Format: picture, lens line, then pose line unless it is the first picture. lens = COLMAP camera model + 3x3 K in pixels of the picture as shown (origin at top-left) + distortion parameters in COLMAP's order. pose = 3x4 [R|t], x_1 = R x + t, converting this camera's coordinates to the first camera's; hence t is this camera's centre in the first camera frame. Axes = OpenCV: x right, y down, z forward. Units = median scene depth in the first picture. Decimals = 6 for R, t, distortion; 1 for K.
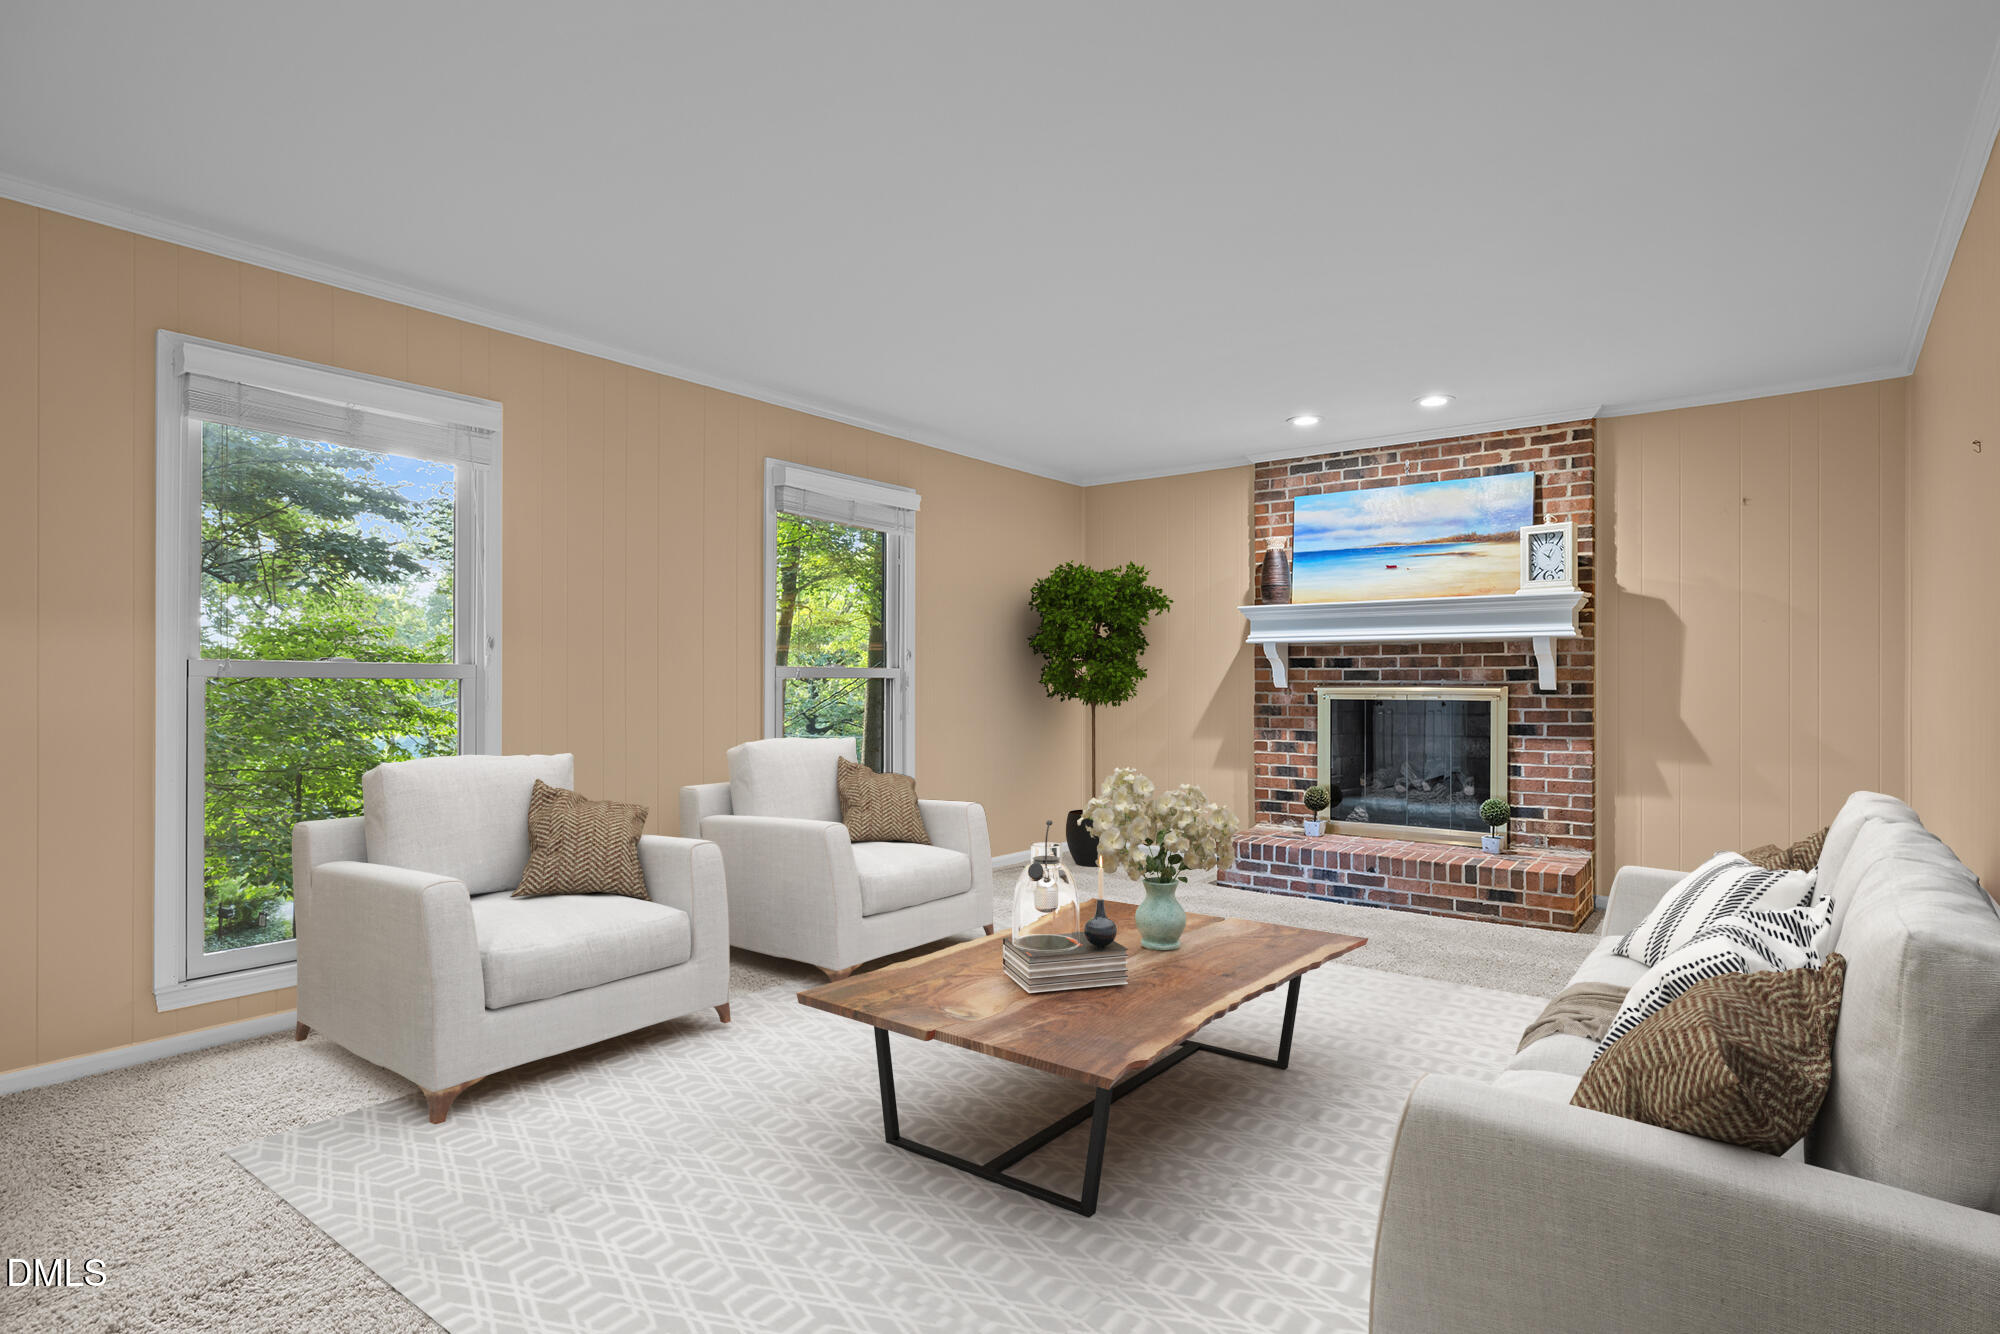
lens RADIAL K [[901.3, 0, 994.2], [0, 901.3, 670.9], [0, 0, 1]] dist [-0.004624, 0.000122]
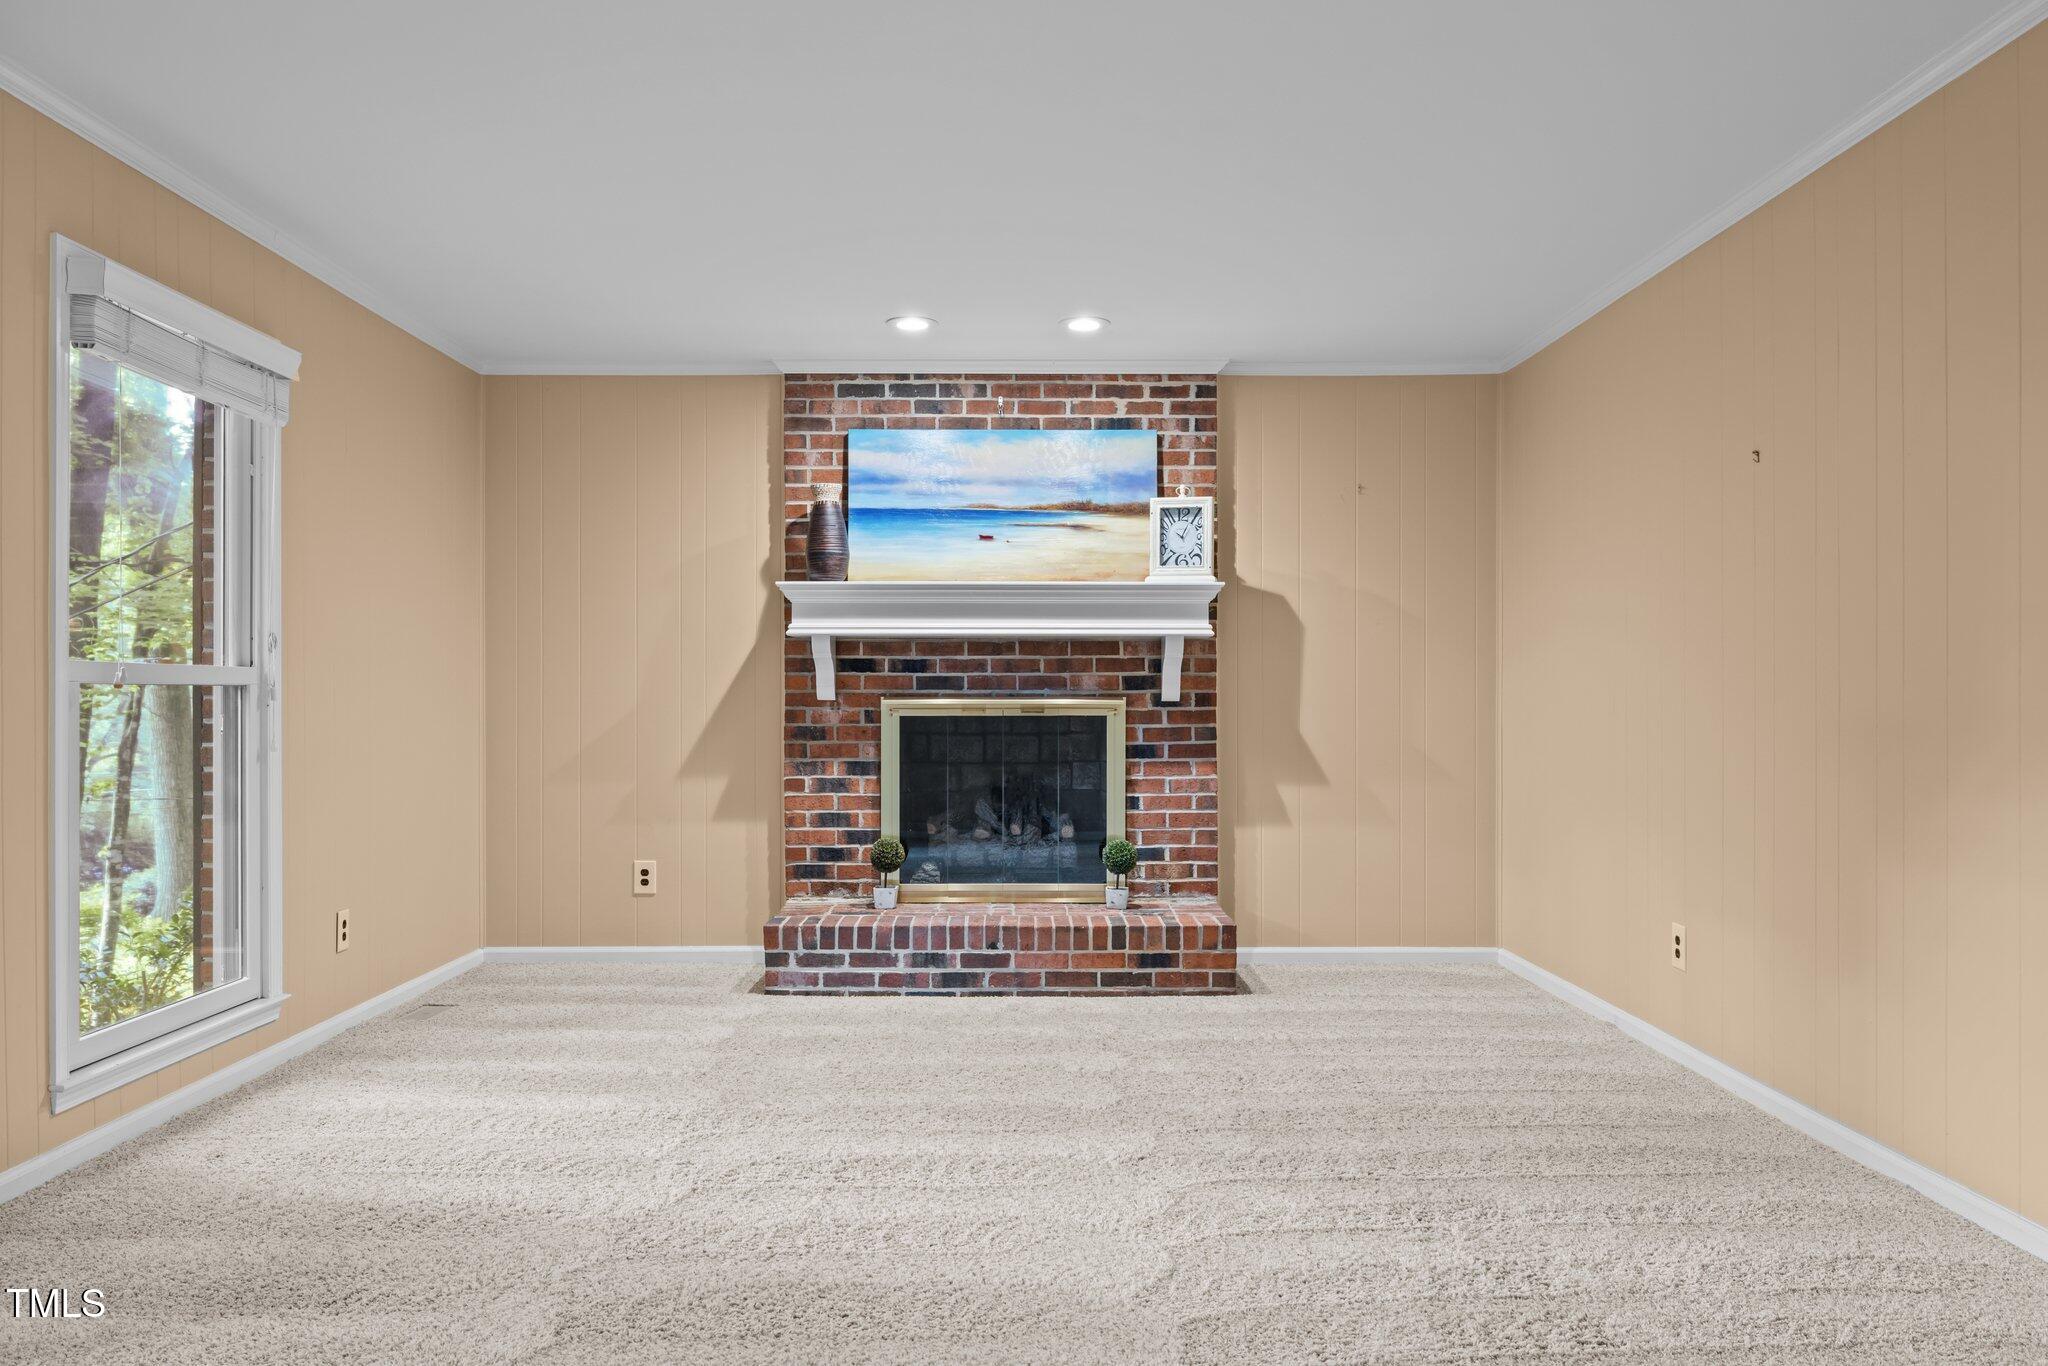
lens RADIAL K [[1319.0, 0, 1024.0], [0, 1319.0, 683.0], [0, 0, 1]] dist [-0.001217, 0.001153]
pose [[0.833994, 0.002711, 0.551767, -0.144383], [-0.005162, 0.999983, 0.002889, 0.001762], [-0.551749, -0.005257, 0.833993, 0.076790]]
